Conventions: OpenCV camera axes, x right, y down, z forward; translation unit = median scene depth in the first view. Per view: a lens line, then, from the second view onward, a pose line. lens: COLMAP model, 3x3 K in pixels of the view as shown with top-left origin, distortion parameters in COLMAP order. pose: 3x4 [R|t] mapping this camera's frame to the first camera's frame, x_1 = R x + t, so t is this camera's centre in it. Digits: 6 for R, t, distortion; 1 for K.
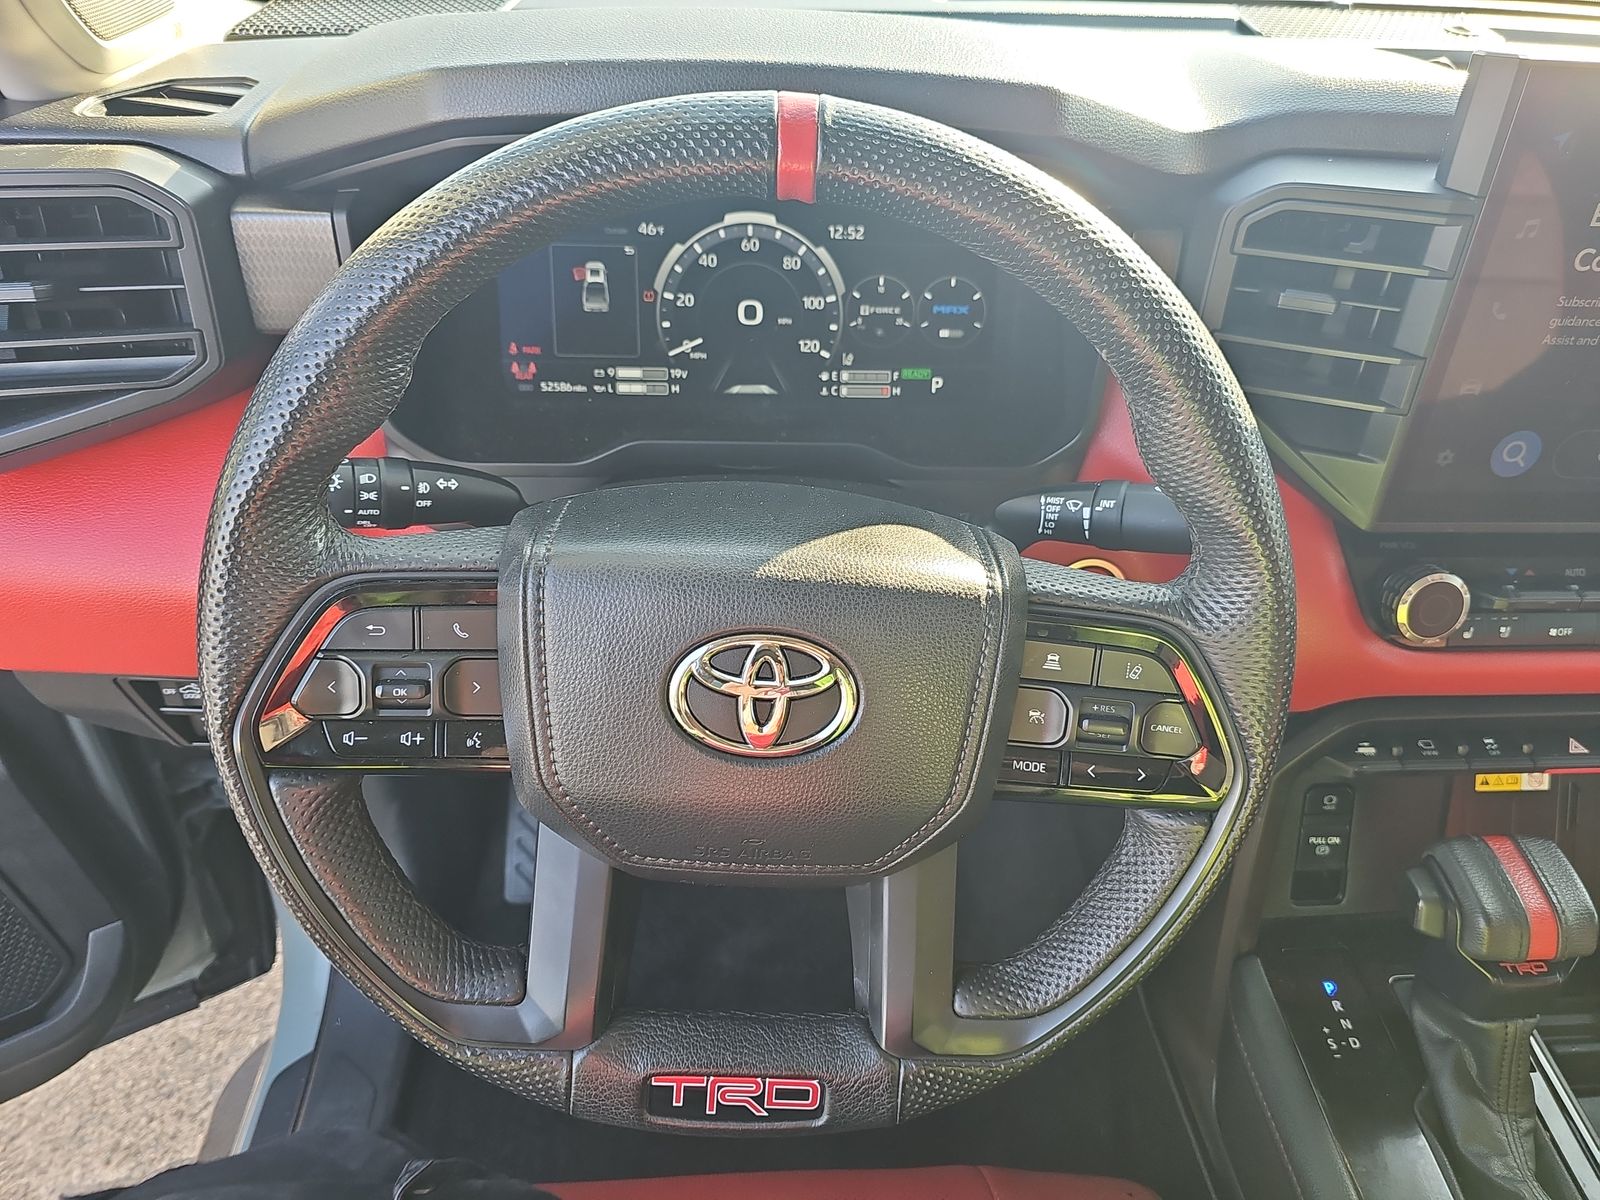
lens RADIAL K [[1113.5, 0, 800.0], [0, 1113.5, 600.0], [0, 0, 1]] dist [0.028322, -0.033124]
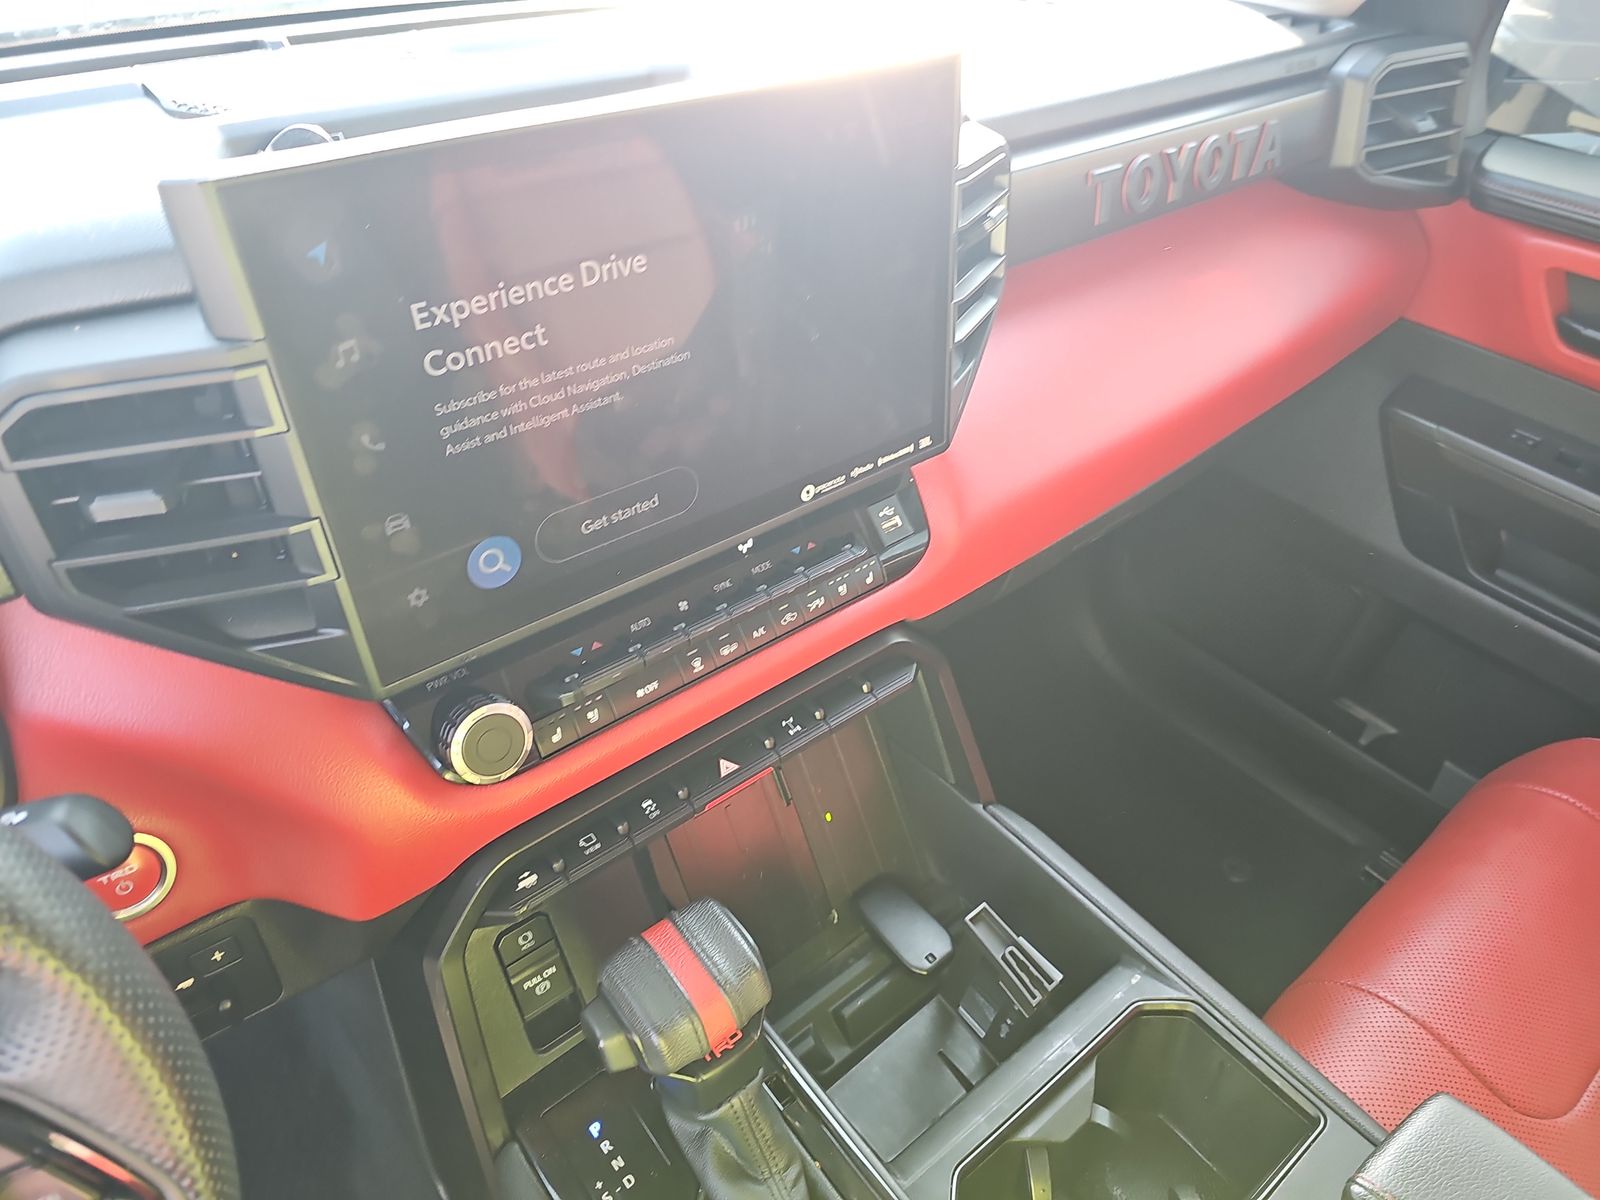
lens RADIAL K [[1087.2, 0, 806.1], [0, 1087.2, 597.8], [0, 0, 1]] dist [0.043219, -0.041237]
pose [[0.810027, -0.378992, 0.447461, 0.418927], [0.373767, 0.921671, 0.104021, -0.097304], [-0.451835, 0.082986, 0.888233, 0.091200]]
